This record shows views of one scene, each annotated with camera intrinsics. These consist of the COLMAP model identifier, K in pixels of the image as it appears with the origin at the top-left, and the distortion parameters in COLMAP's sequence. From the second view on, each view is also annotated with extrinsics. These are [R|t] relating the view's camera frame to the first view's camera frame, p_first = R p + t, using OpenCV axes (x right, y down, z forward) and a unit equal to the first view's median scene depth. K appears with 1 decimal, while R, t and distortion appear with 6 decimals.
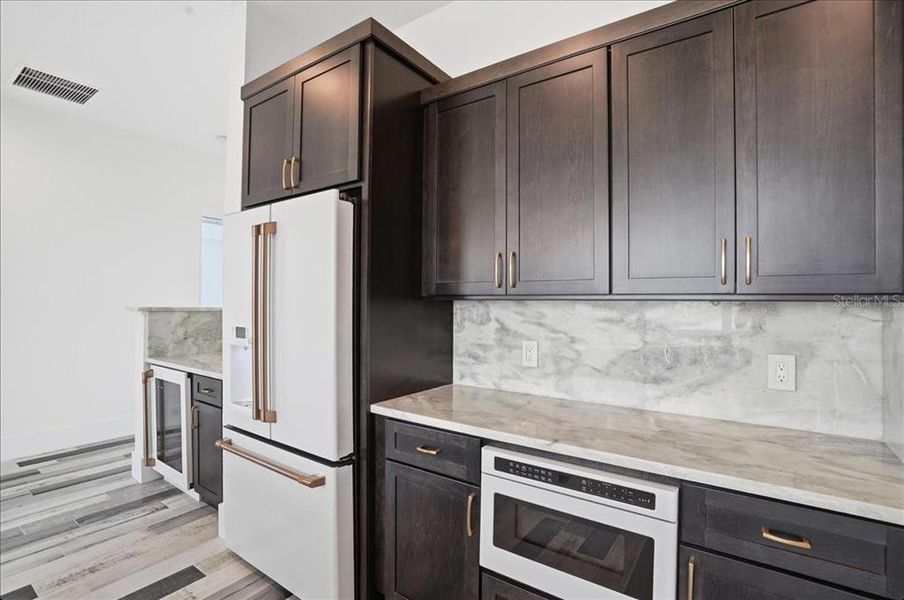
lens RADIAL K [[425.3, 0, 458.2], [0, 425.3, 303.1], [0, 0, 1]] dist [-0.044382, 0.010486]
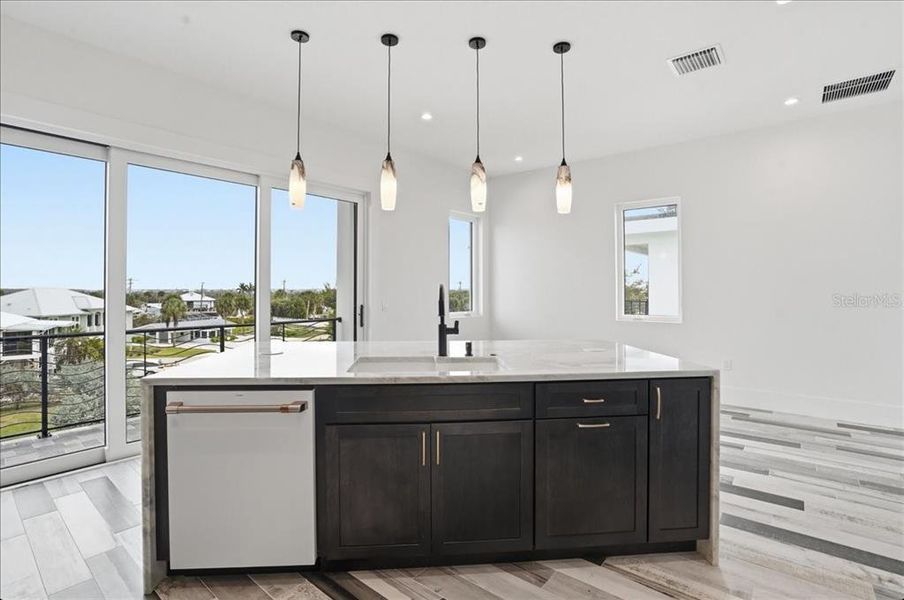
lens RADIAL K [[425.3, 0, 451.6], [0, 425.3, 297.2], [0, 0, 1]] dist [-0.044382, 0.010486]
pose [[-0.086684, 0.010181, -0.996184, 0.285183], [-0.003987, 0.999936, 0.010566, 0.040545], [0.996228, 0.004887, -0.086637, 0.010488]]
